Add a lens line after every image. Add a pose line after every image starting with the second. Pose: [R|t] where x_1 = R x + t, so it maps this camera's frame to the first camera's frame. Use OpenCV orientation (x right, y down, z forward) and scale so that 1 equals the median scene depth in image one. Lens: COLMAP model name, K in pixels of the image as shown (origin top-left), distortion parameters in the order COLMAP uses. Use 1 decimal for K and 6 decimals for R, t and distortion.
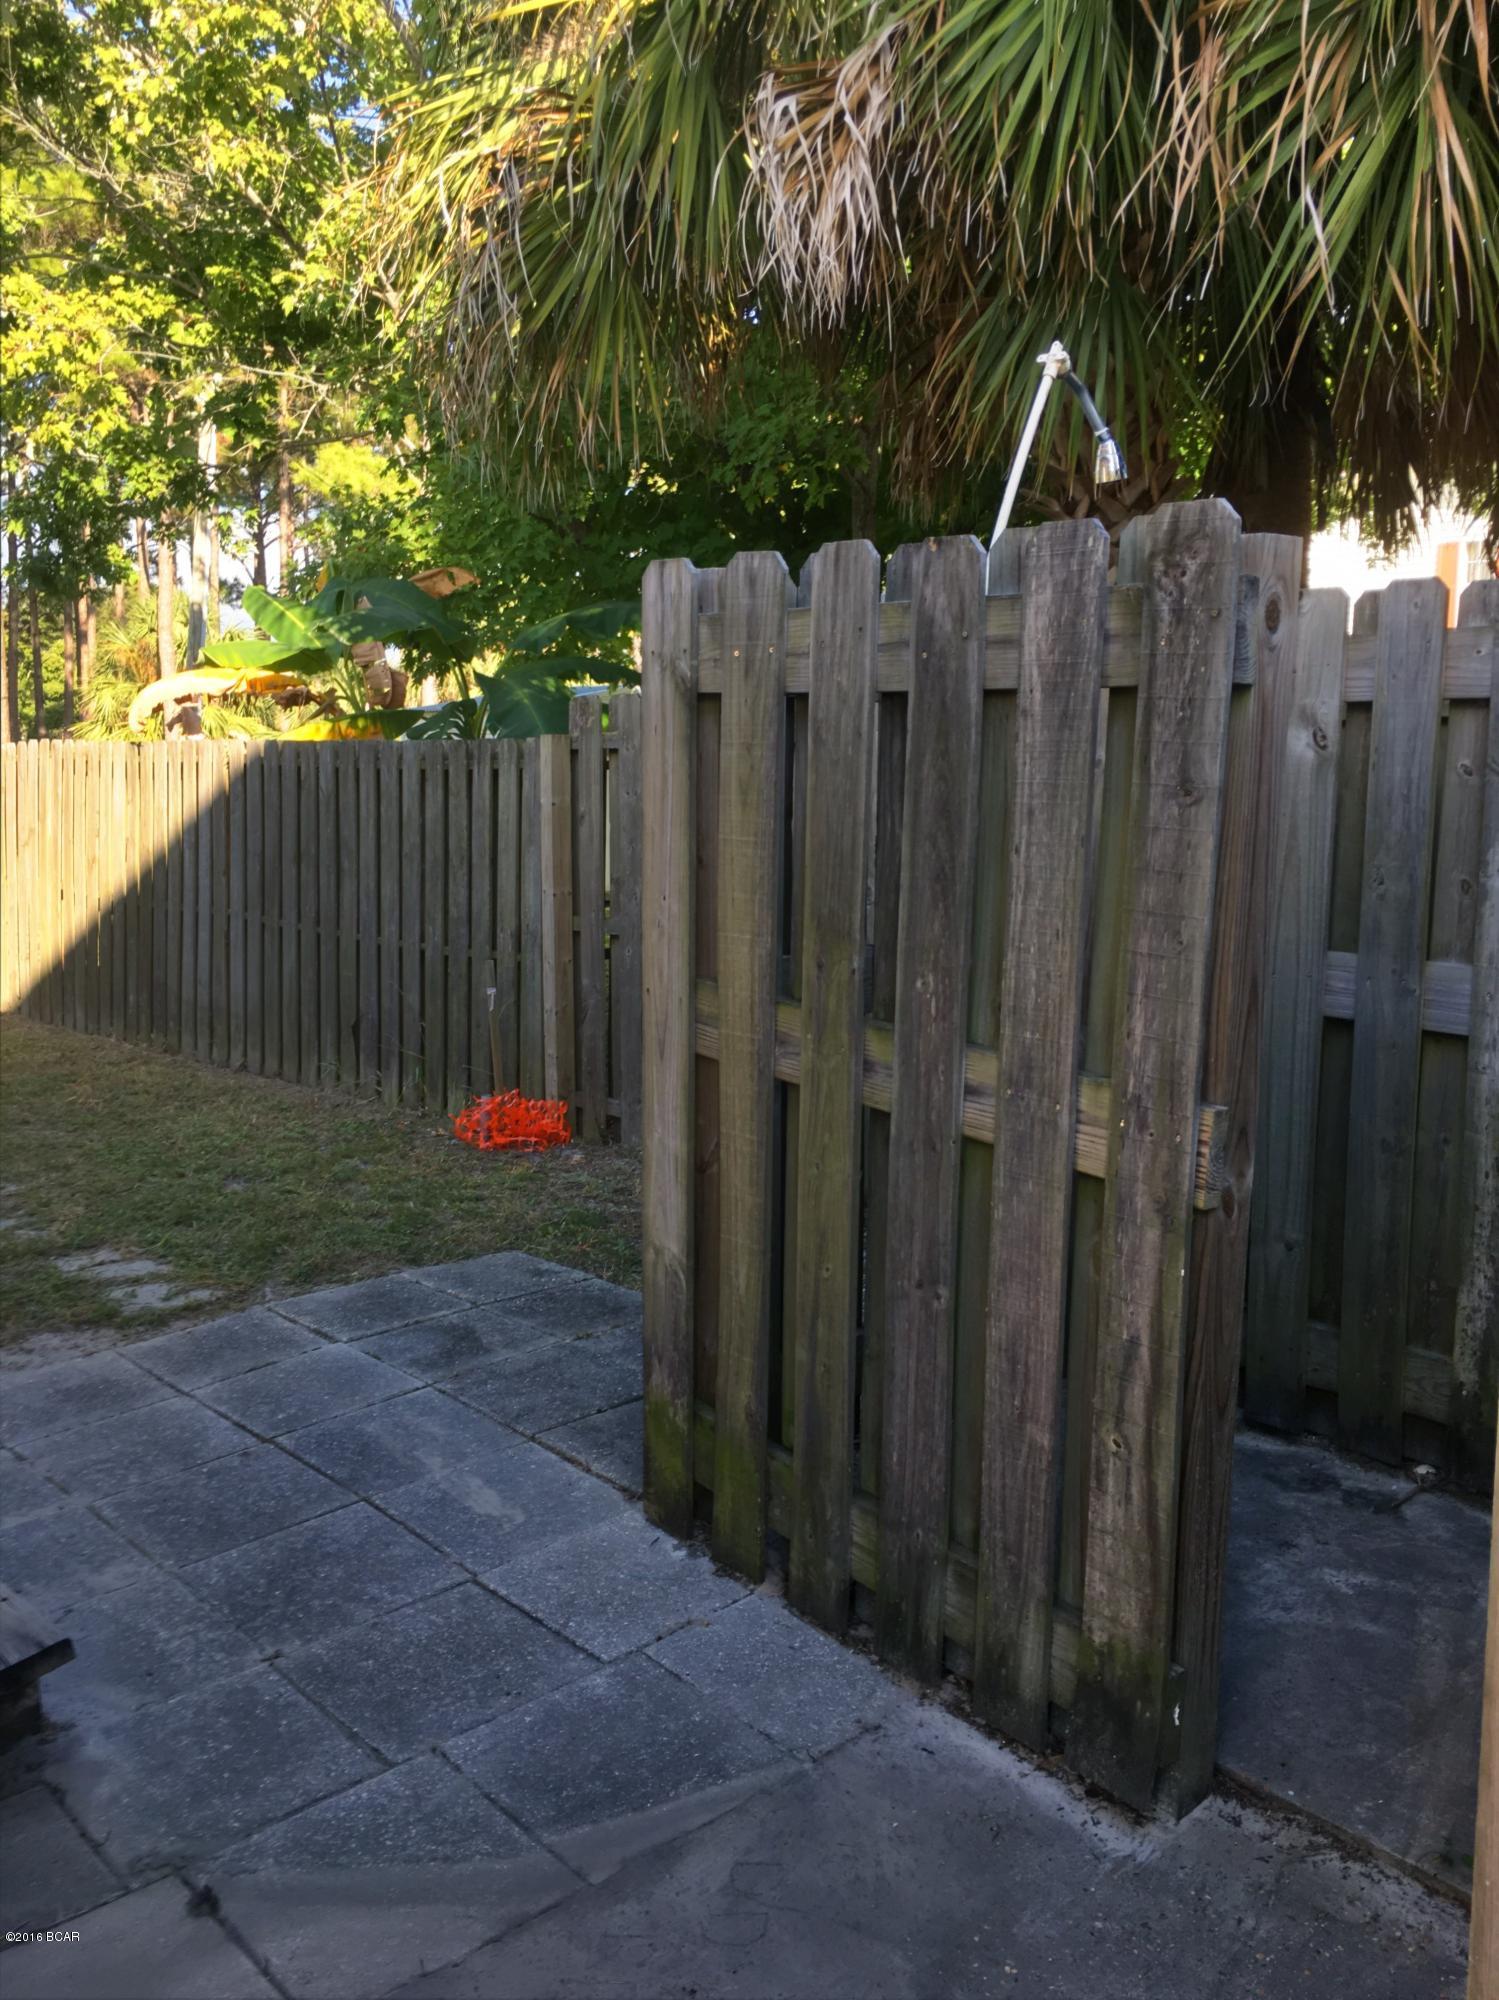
lens RADIAL K [[1724.8, 0, 749.5], [0, 1724.8, 1000.0], [0, 0, 1]] dist [-0.010991, 0.016617]
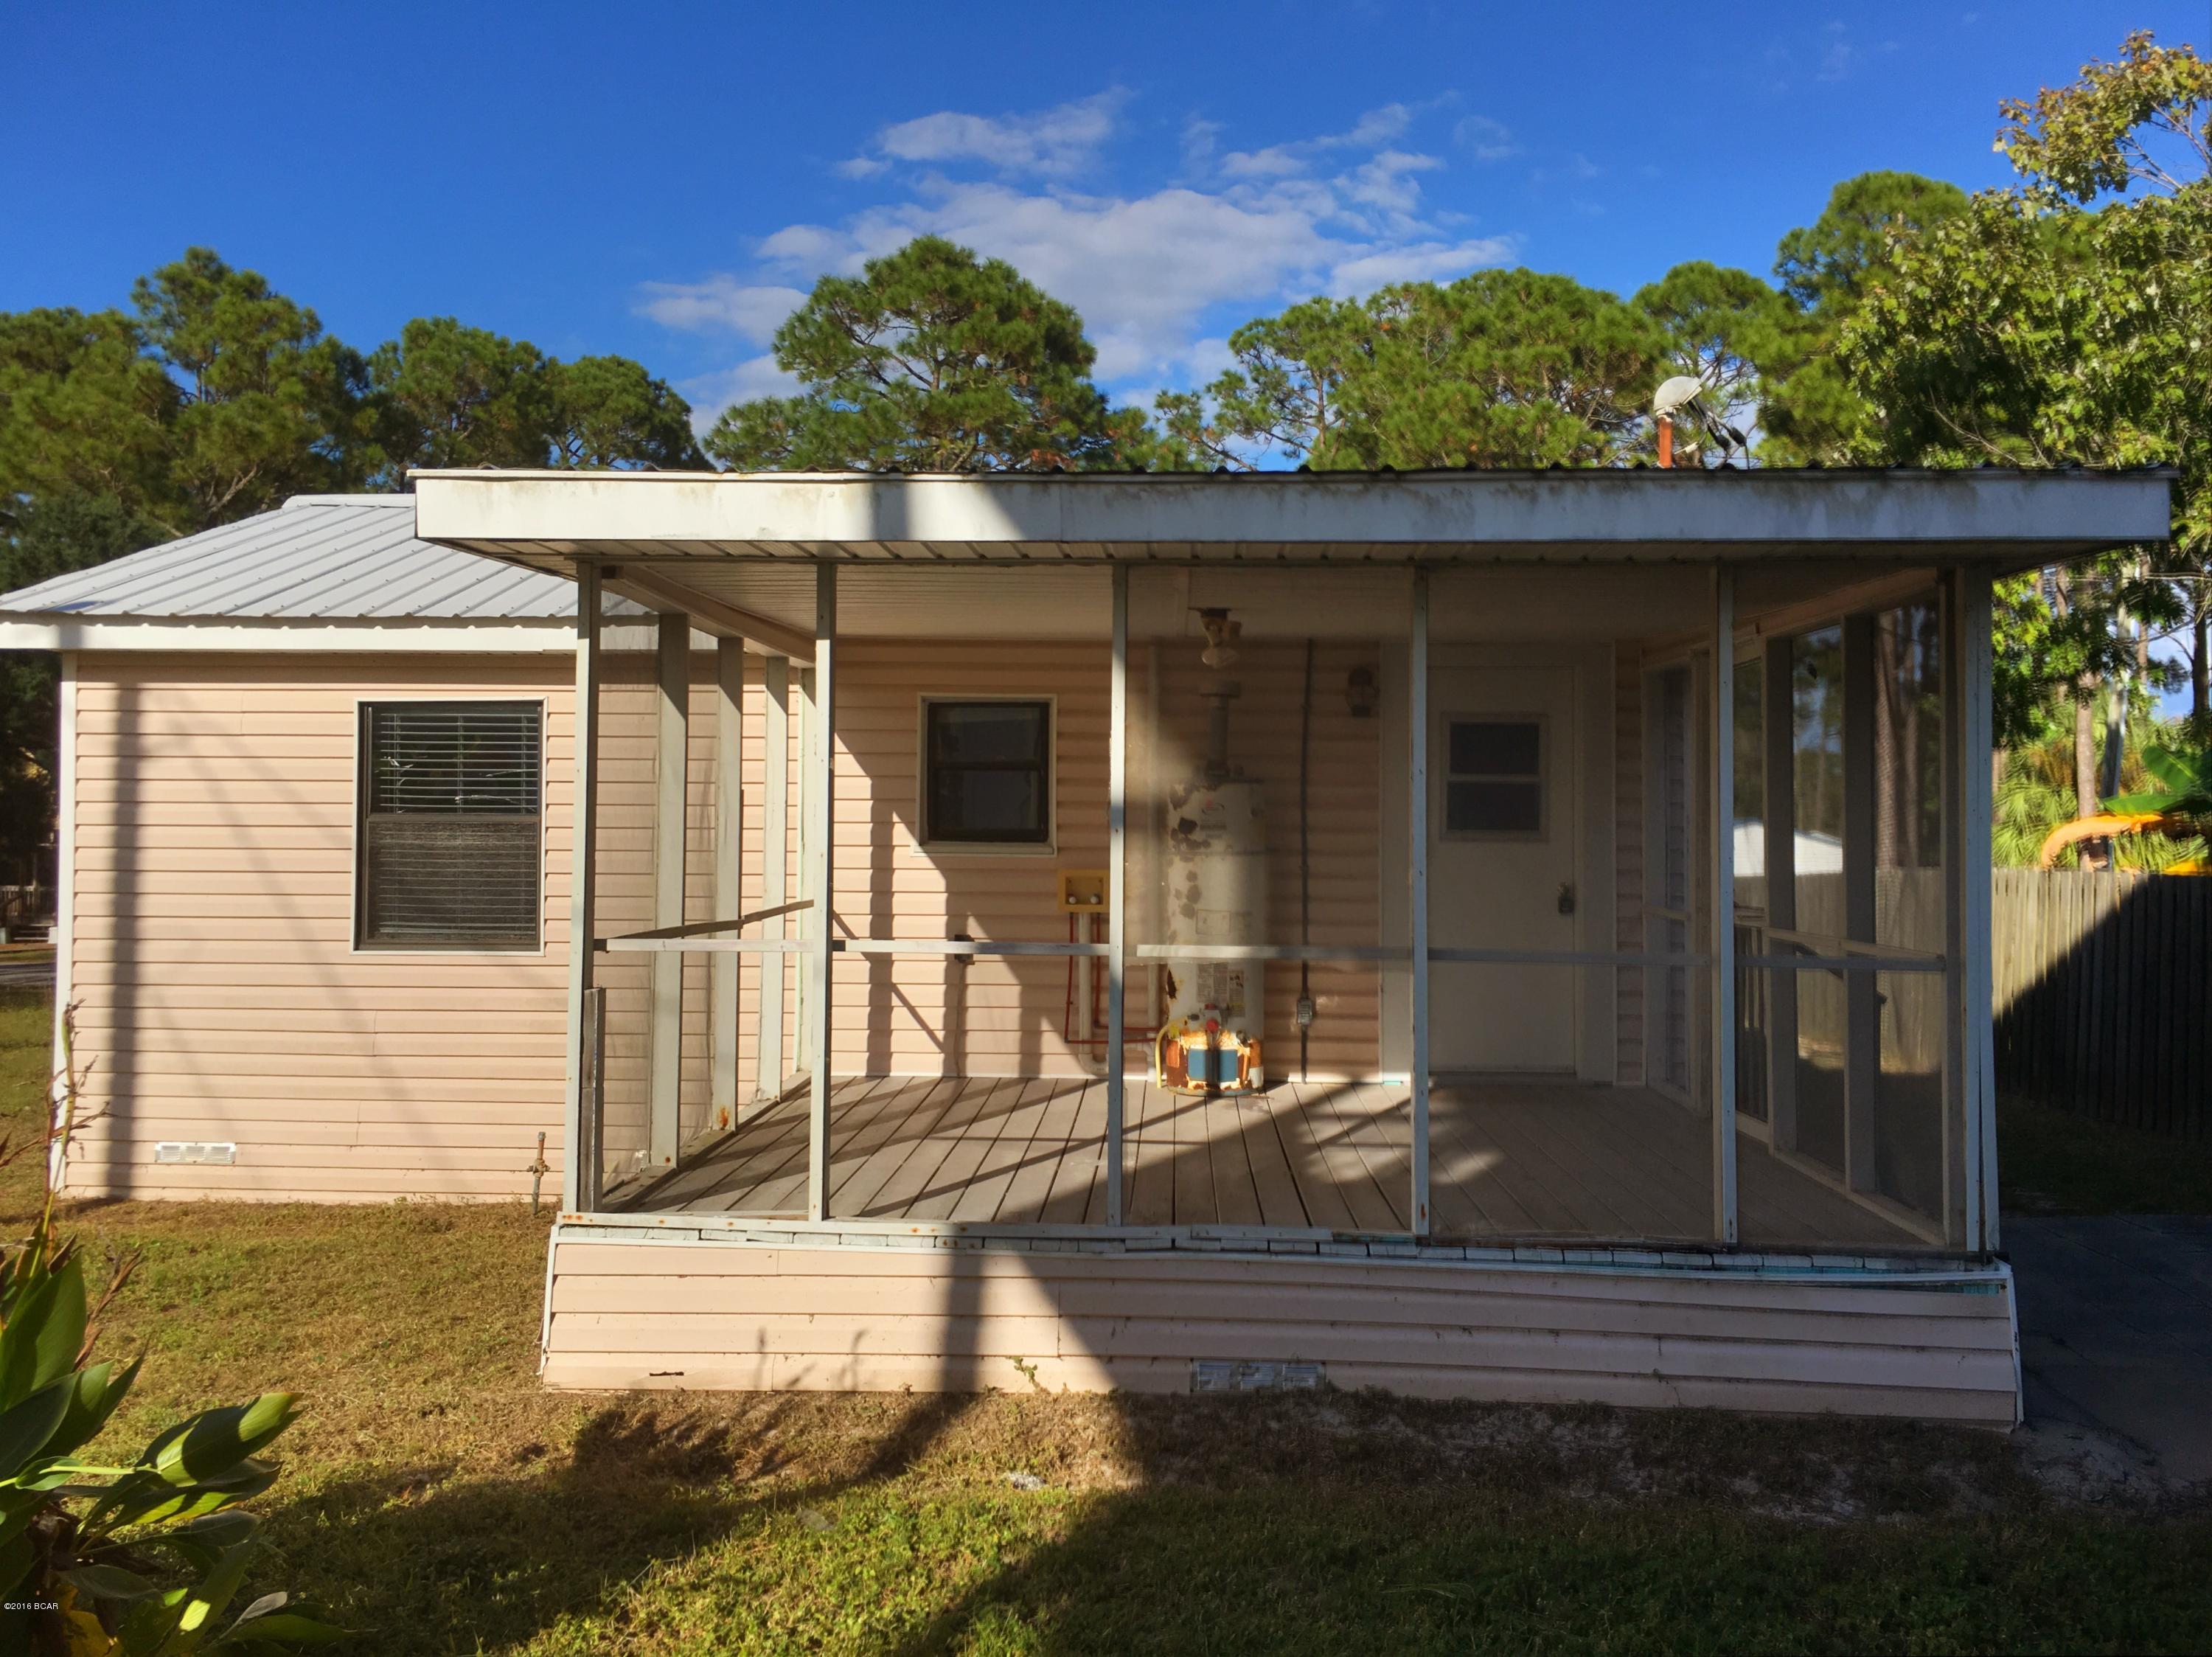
lens RADIAL K [[1907.8, 0, 1106.0], [0, 1907.8, 828.5], [0, 0, 1]] dist [-0.010991, 0.016617]
pose [[0.698083, -0.014294, -0.715874, 0.188810], [-0.093525, 0.989415, -0.110957, 0.047999], [0.709883, 0.144409, 0.689357, -0.531658]]
